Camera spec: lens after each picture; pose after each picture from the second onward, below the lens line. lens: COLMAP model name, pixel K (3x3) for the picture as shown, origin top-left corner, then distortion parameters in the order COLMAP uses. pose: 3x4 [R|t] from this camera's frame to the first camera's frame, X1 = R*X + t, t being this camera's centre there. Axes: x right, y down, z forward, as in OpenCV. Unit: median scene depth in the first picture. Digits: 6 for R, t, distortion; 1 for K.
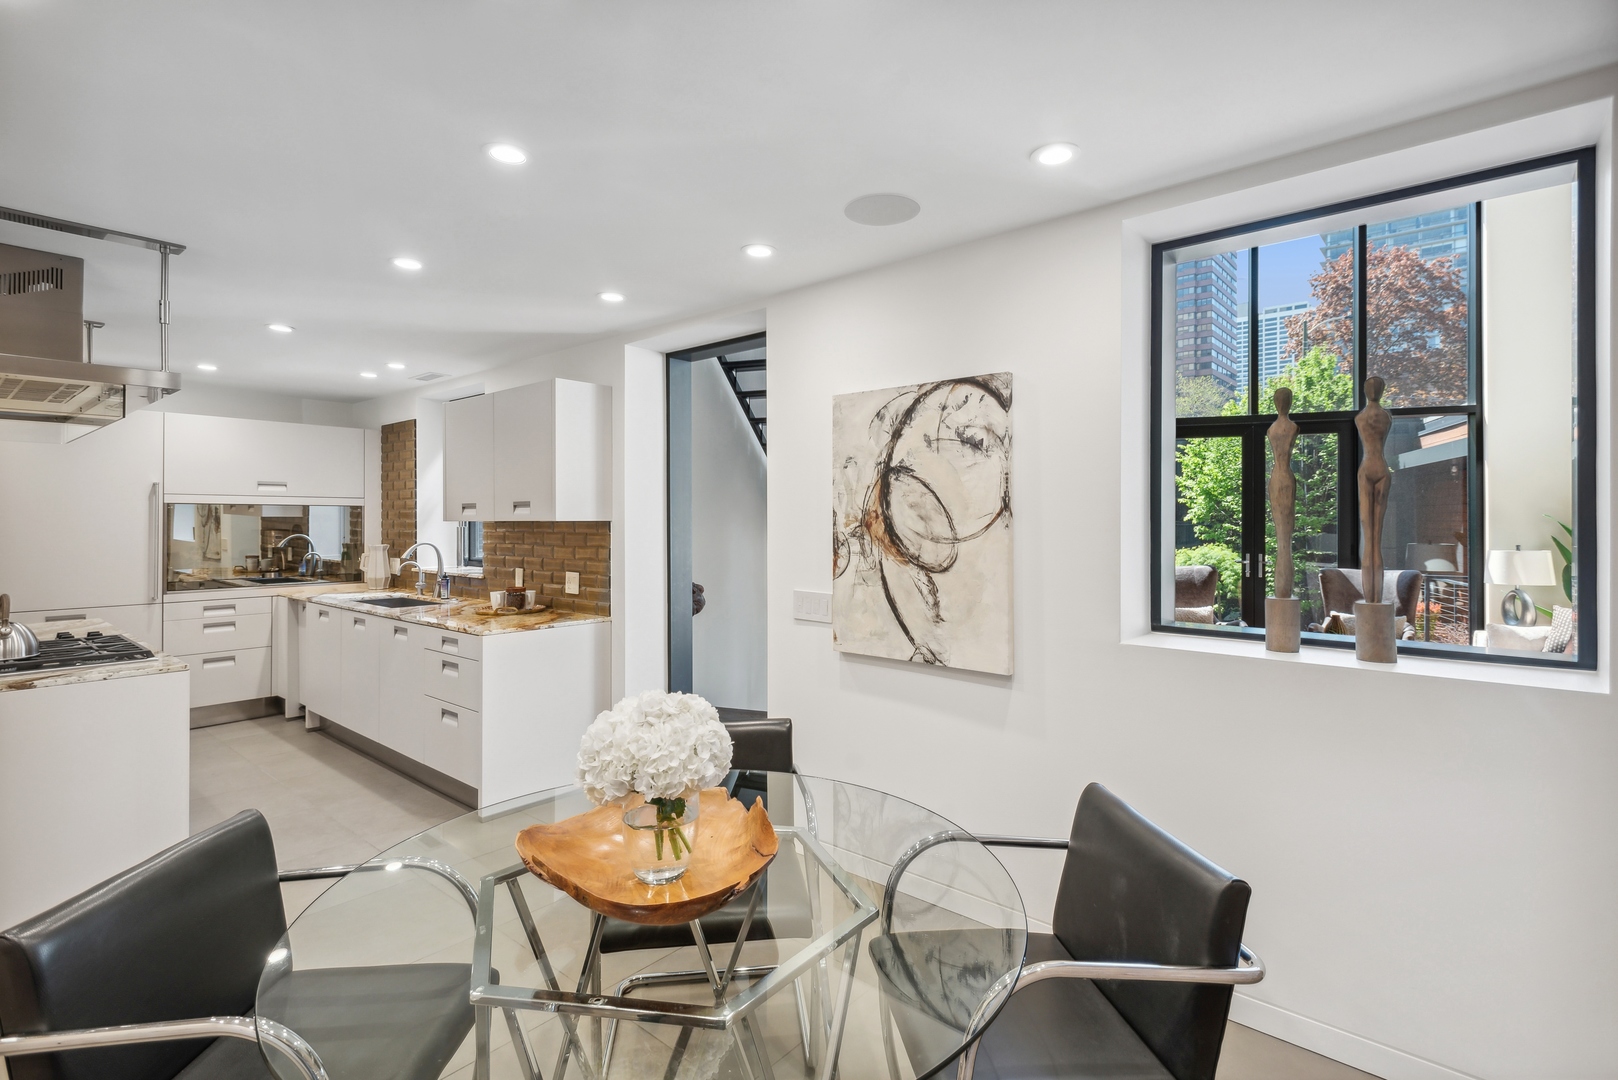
lens RADIAL K [[767.9, 0, 812.8], [0, 767.9, 519.3], [0, 0, 1]] dist [0.002548, 0.000580]
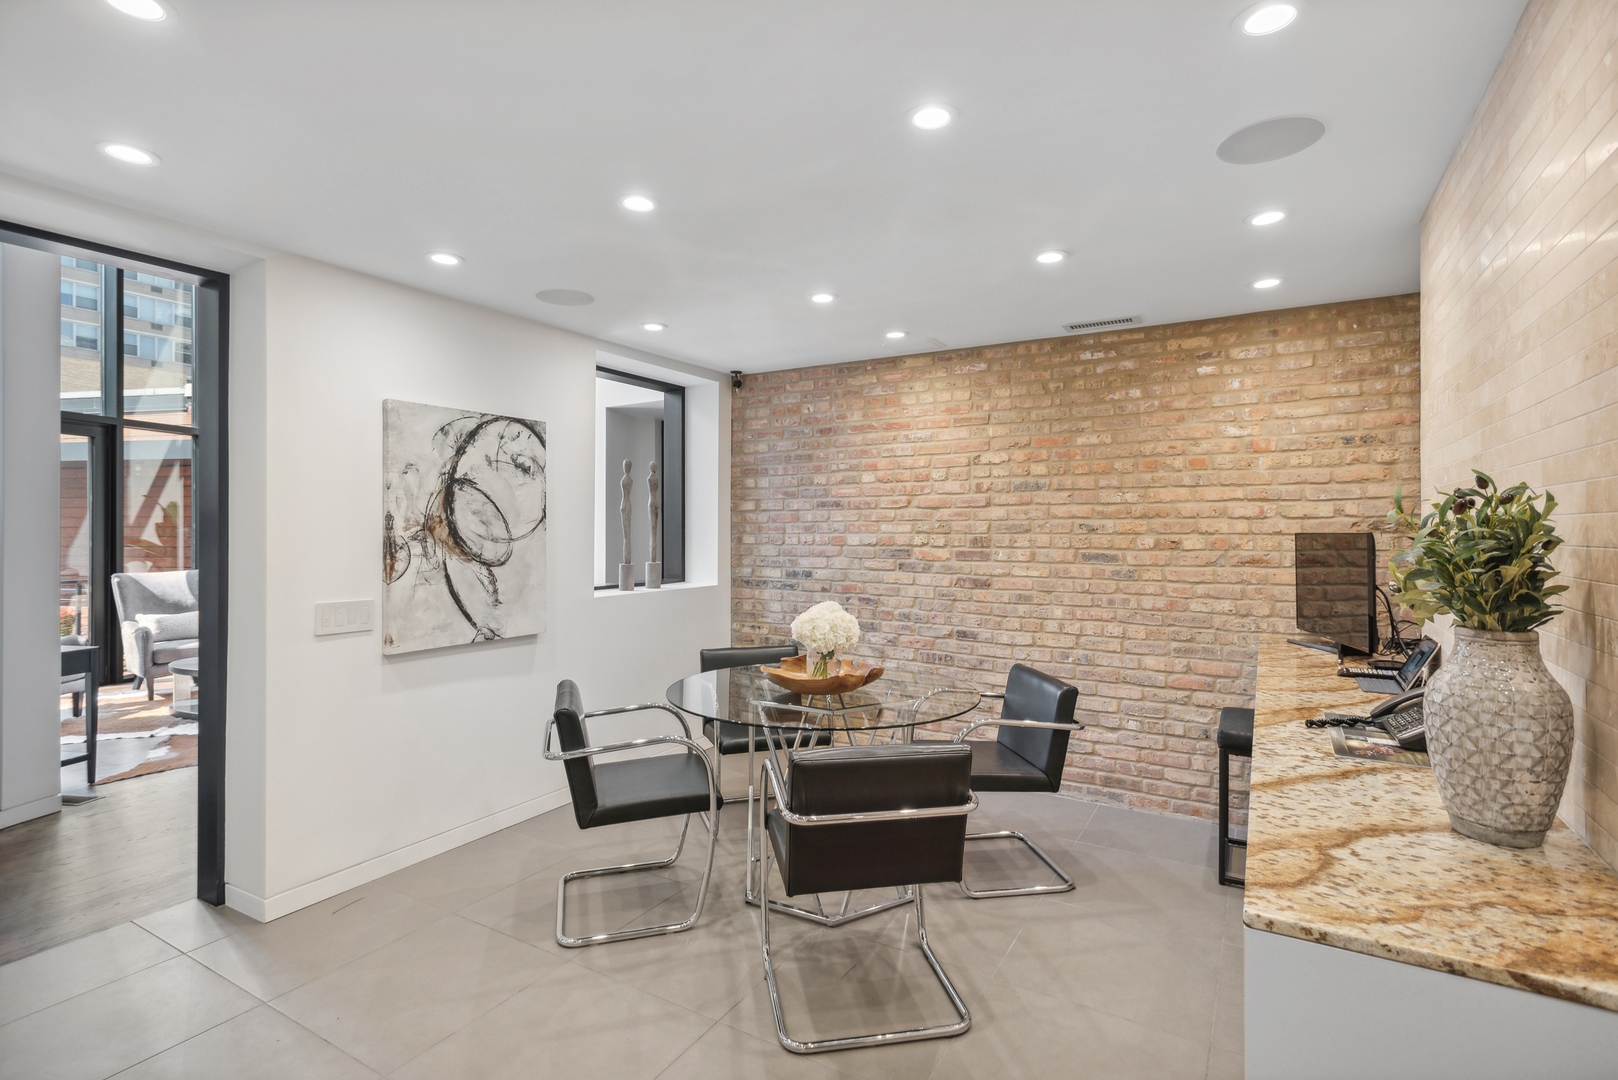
lens RADIAL K [[767.9, 0, 812.8], [0, 767.9, 519.3], [0, 0, 1]] dist [0.002548, 0.000580]
pose [[-0.168112, 0.007681, 0.985738, -1.107961], [-0.006438, 0.999940, -0.008889, 0.000062], [-0.985747, -0.007841, -0.168053, 0.660422]]
